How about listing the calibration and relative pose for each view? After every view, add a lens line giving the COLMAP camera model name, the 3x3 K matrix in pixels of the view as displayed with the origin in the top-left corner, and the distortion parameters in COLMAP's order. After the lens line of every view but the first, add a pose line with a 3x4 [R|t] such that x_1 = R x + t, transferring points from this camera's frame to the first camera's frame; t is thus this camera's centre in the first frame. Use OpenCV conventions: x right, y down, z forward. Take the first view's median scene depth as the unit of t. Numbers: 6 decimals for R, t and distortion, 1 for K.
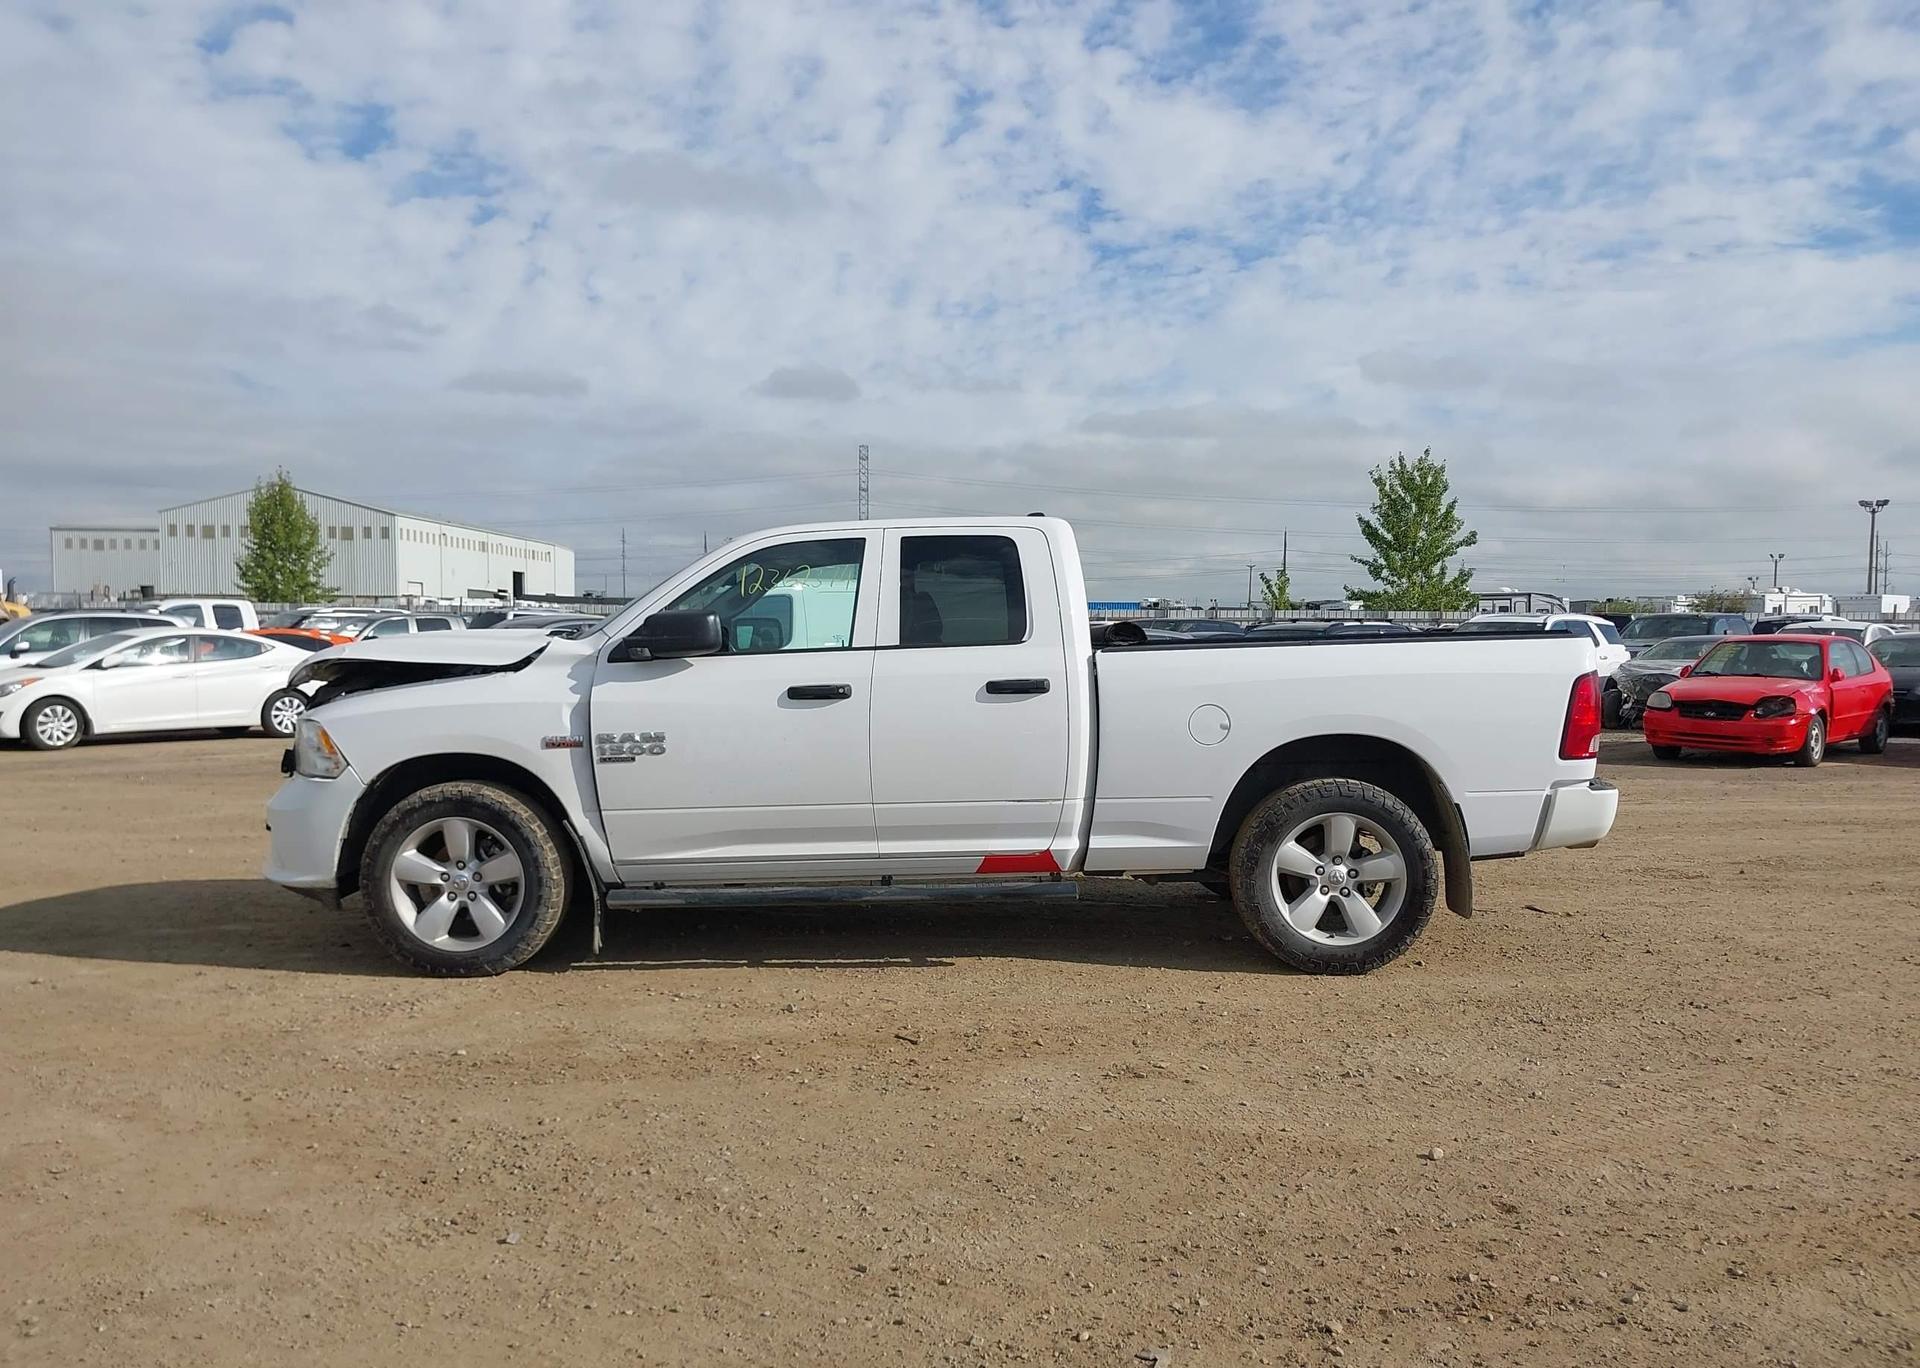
lens RADIAL K [[1539.3, 0, 981.0], [0, 1539.3, 740.6], [0, 0, 1]] dist [0.040854, -0.044809]
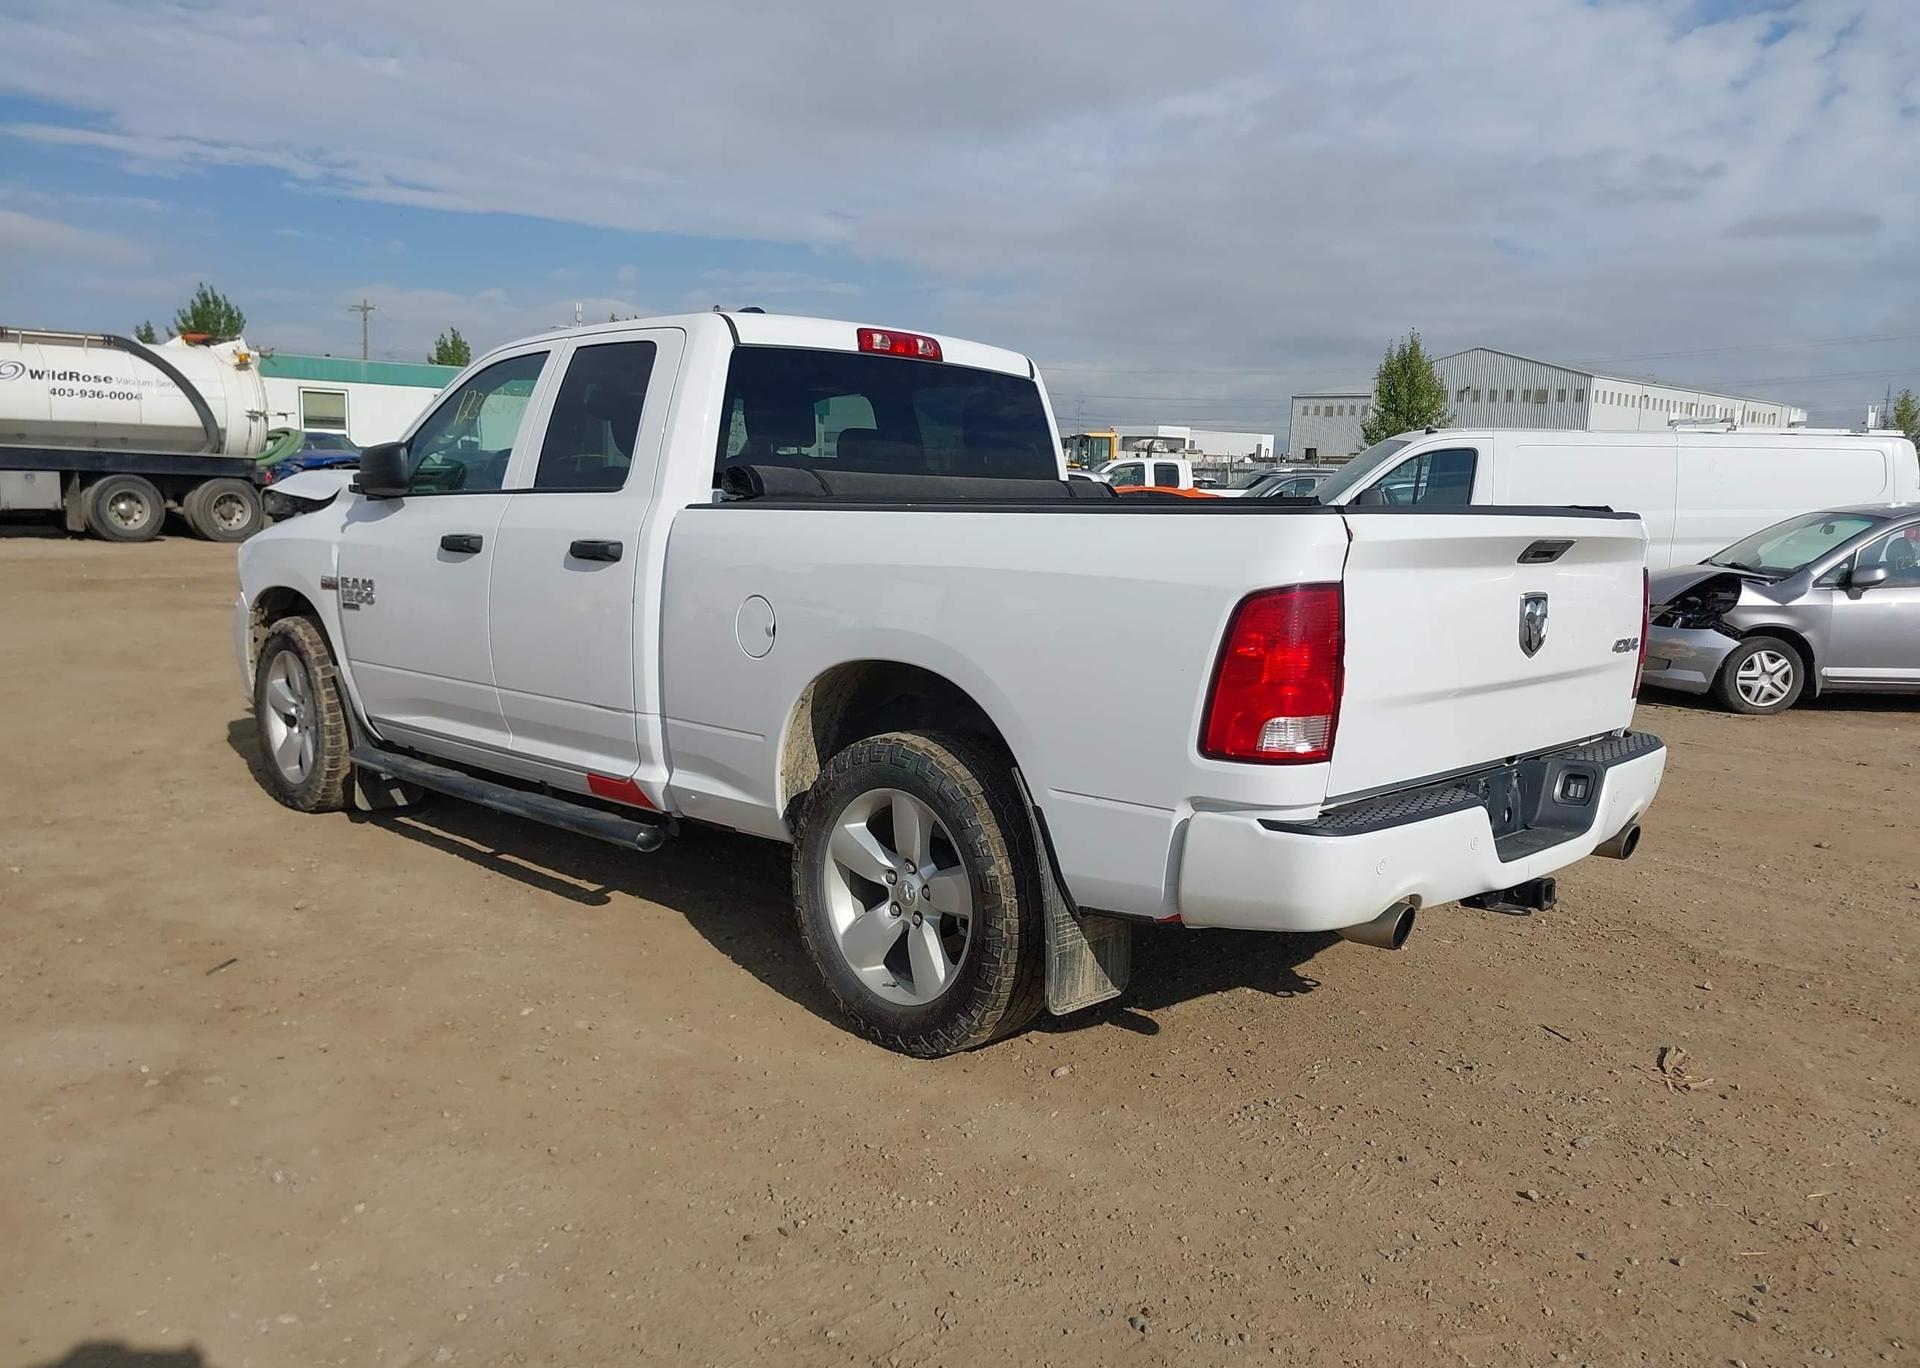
lens RADIAL K [[1539.3, 0, 965.5], [0, 1539.3, 733.9], [0, 0, 1]] dist [0.040854, -0.044809]
pose [[0.704666, 0.137382, -0.696112, 0.081437], [-0.081514, 0.990255, 0.112917, -0.005534], [0.704841, -0.022826, 0.708998, 0.072339]]
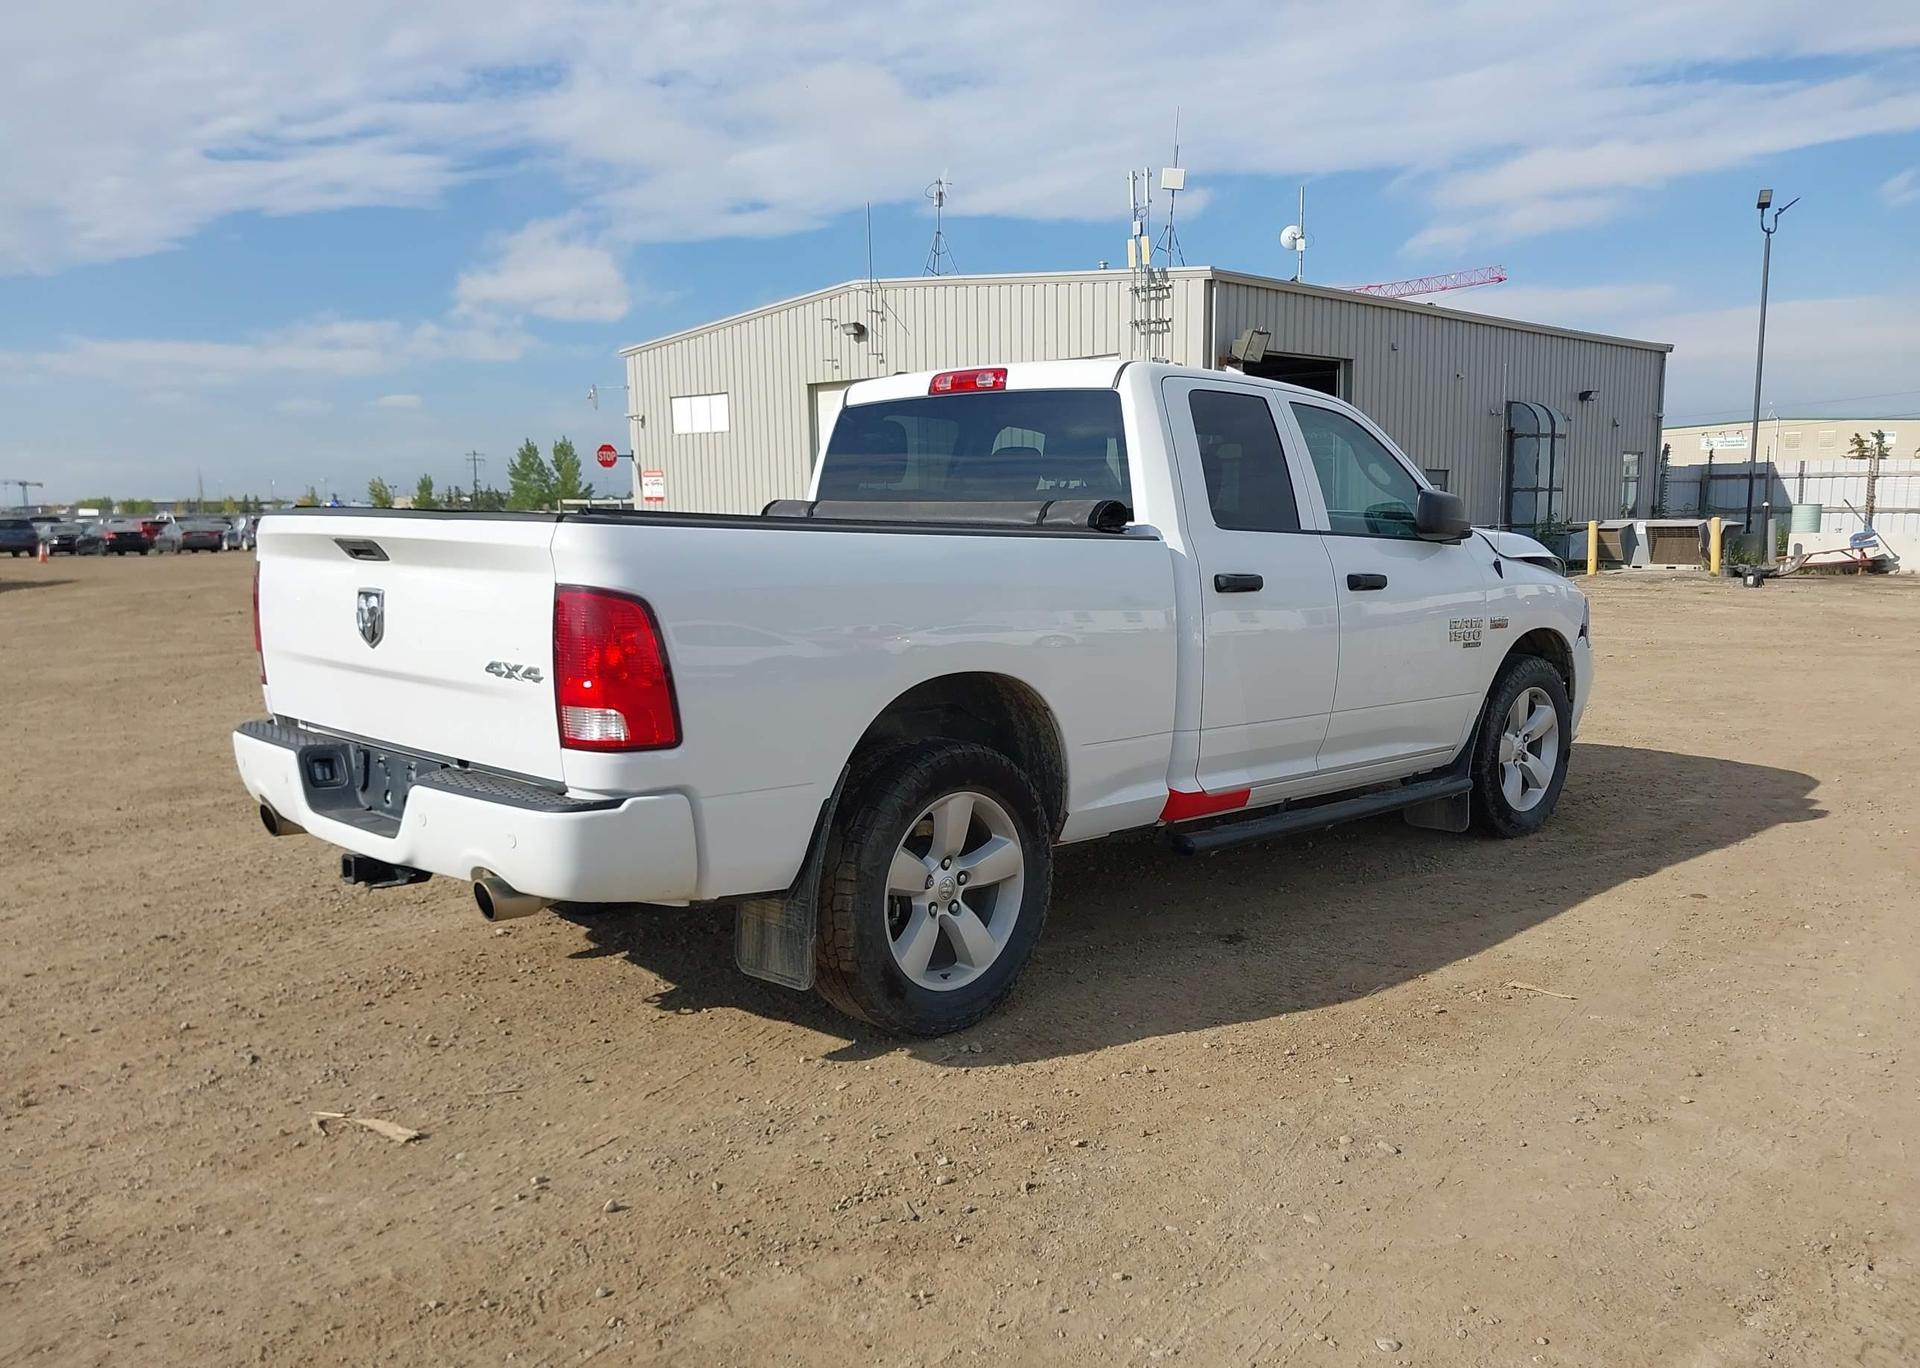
lens RADIAL K [[1539.3, 0, 986.7], [0, 1539.3, 727.5], [0, 0, 1]] dist [0.040854, -0.044809]
pose [[-0.723316, 0.094508, -0.684019, 0.080427], [-0.051726, 0.980391, 0.190154, -0.015384], [0.688577, 0.172923, -0.704244, 0.216983]]
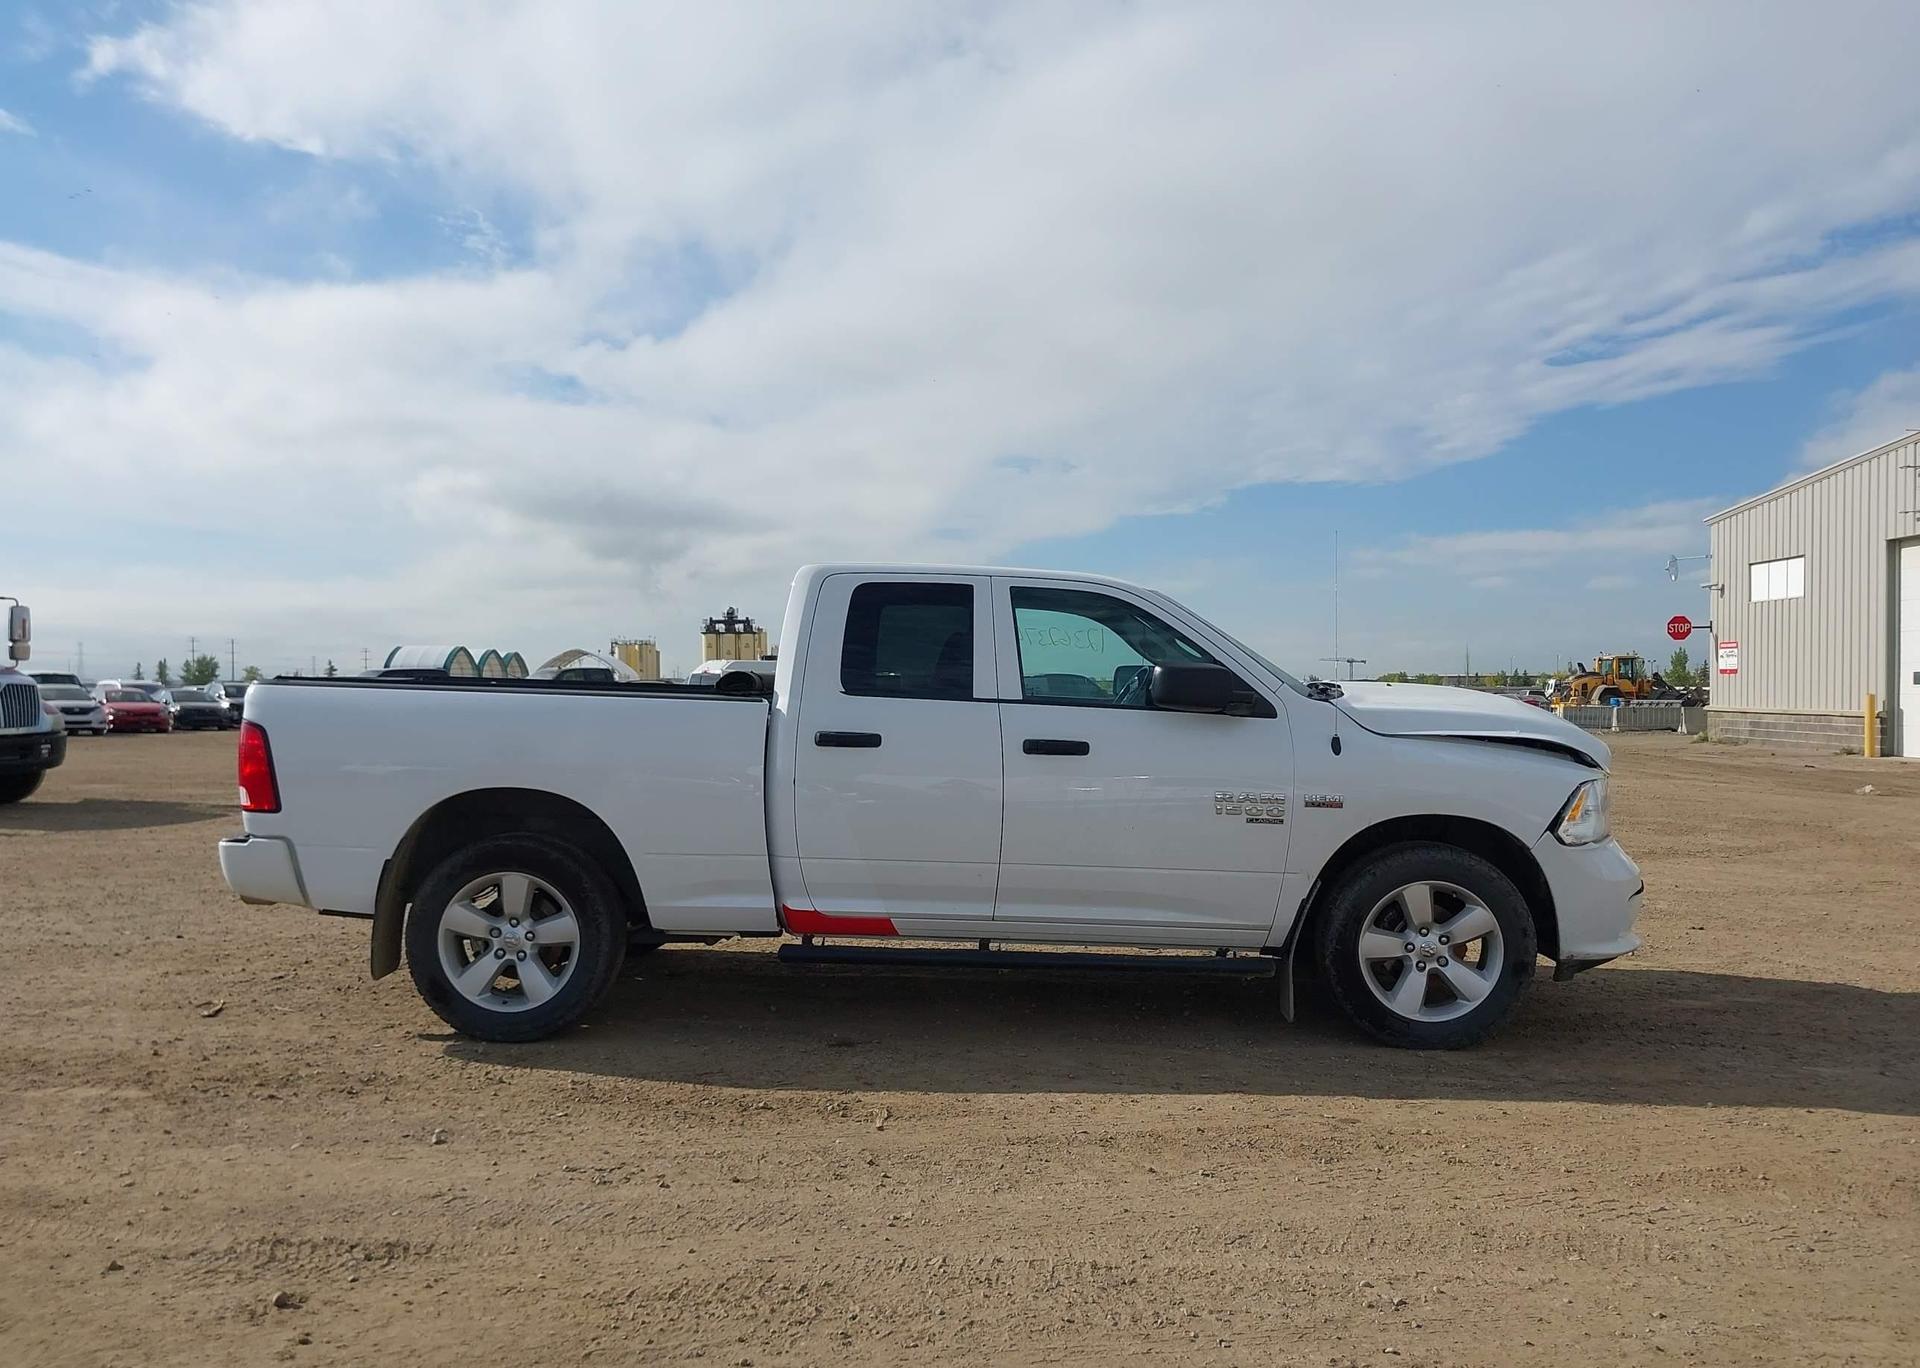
lens RADIAL K [[1539.3, 0, 968.5], [0, 1539.3, 651.5], [0, 0, 1]] dist [0.040854, -0.044809]
pose [[-0.997470, -0.004450, 0.070944, -0.016800], [-0.000577, 0.998513, 0.054520, -0.019787], [-0.071082, 0.054341, -0.995989, 0.273646]]
